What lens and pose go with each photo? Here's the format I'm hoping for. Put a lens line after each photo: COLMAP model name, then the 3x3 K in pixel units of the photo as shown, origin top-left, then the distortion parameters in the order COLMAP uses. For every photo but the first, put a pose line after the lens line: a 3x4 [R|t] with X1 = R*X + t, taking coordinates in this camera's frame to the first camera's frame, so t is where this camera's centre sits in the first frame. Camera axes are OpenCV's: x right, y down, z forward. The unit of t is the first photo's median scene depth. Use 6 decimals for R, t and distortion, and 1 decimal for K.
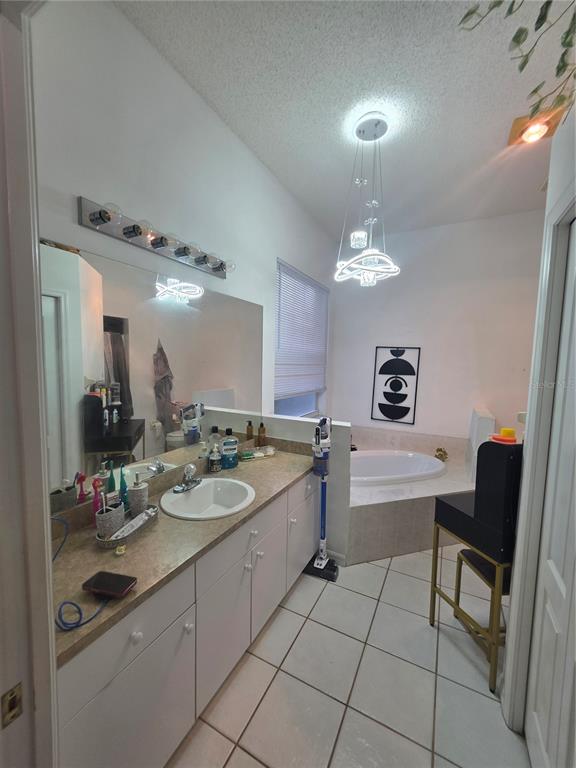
lens RADIAL K [[309.6, 0, 285.1], [0, 309.6, 384.7], [0, 0, 1]] dist [0.002443, -0.000143]
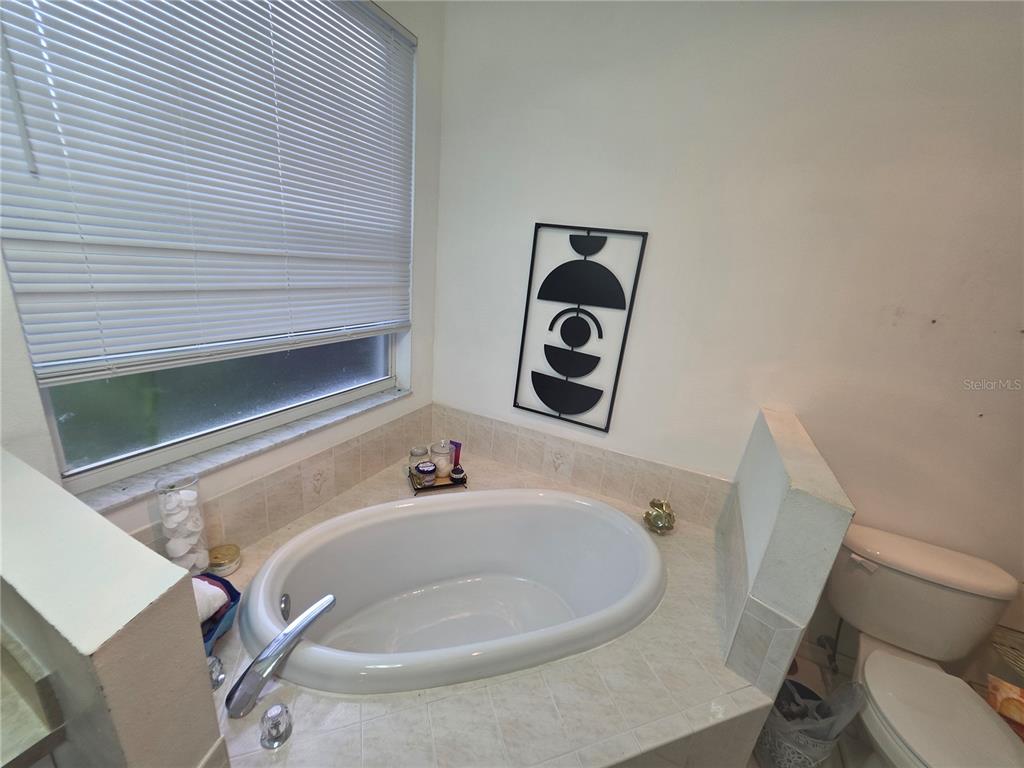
lens RADIAL K [[412.8, 0, 510.8], [0, 412.8, 381.9], [0, 0, 1]] dist [0.002443, -0.000143]
pose [[0.997119, 0.057604, 0.049347, 0.258220], [-0.066720, 0.975560, 0.209361, -0.039802], [-0.036081, -0.212050, 0.976593, 0.489026]]
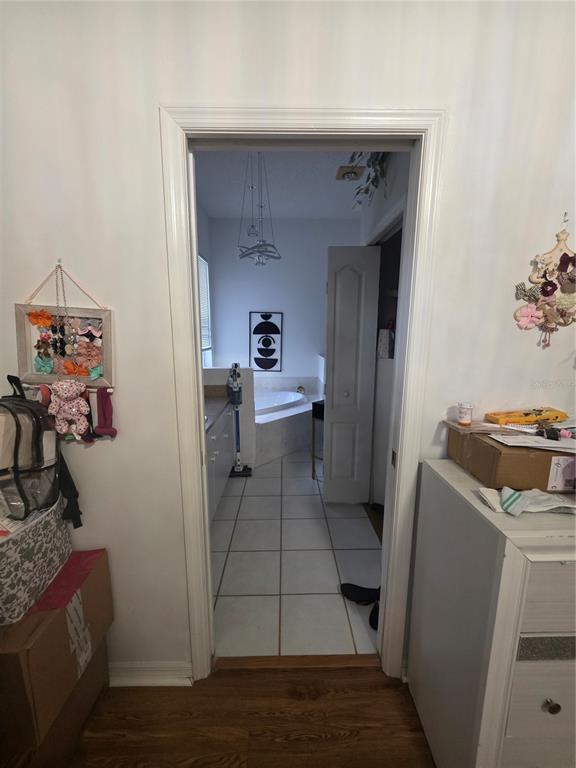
lens RADIAL K [[309.6, 0, 288.1], [0, 309.6, 383.5], [0, 0, 1]] dist [0.002443, -0.000143]
pose [[0.876671, -0.104068, 0.469700, -0.186049], [0.058702, 0.992167, 0.110263, 0.035035], [-0.477496, -0.069092, 0.875913, -0.178886]]
